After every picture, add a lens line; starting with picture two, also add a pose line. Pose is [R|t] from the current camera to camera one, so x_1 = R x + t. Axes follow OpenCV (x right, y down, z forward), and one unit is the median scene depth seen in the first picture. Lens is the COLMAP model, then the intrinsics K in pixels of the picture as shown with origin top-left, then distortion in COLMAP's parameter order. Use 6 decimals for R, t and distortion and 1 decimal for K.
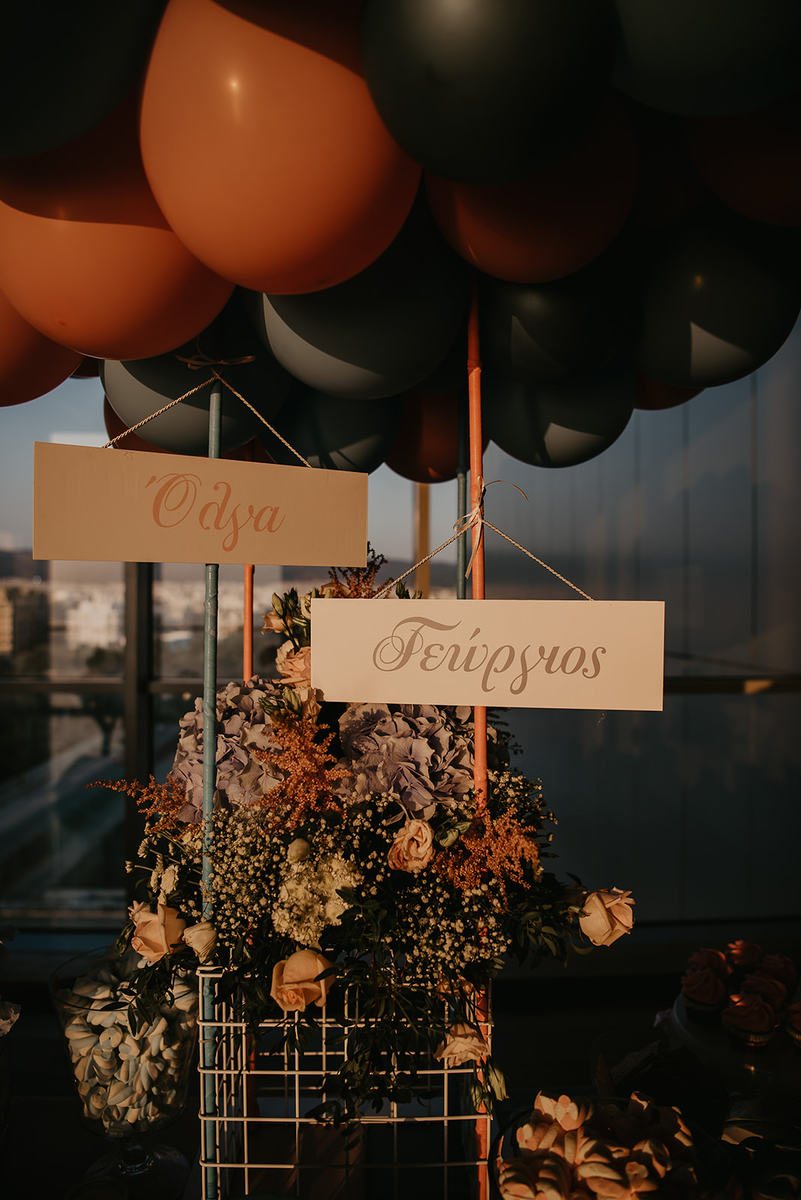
lens RADIAL K [[828.1, 0, 400.5], [0, 828.1, 600.0], [0, 0, 1]] dist [-0.082264, 0.000797]
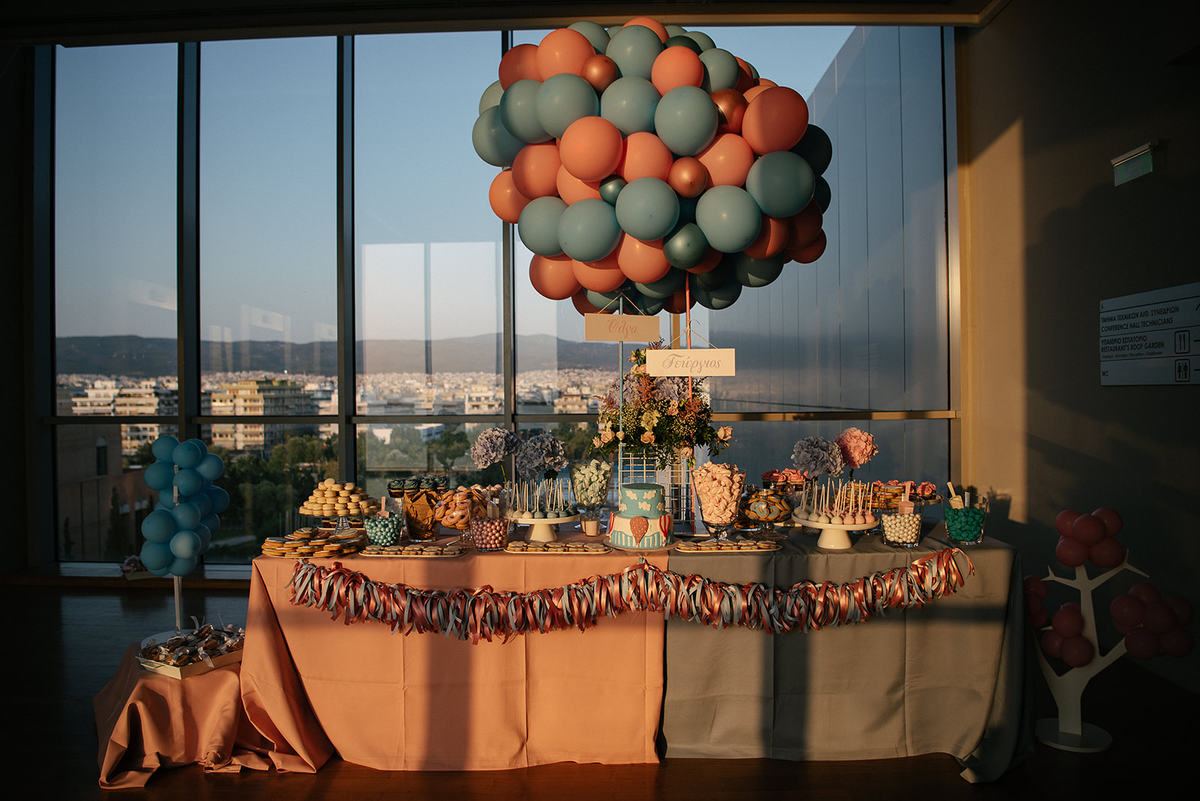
lens RADIAL K [[840.2, 0, 600.0], [0, 840.2, 400.5], [0, 0, 1]] dist [-0.001505, -0.000379]
pose [[0.997957, -0.012787, -0.062594, -0.082487], [0.013443, 0.999859, 0.010072, 0.196677], [0.062456, -0.010893, 0.997988, -3.007009]]
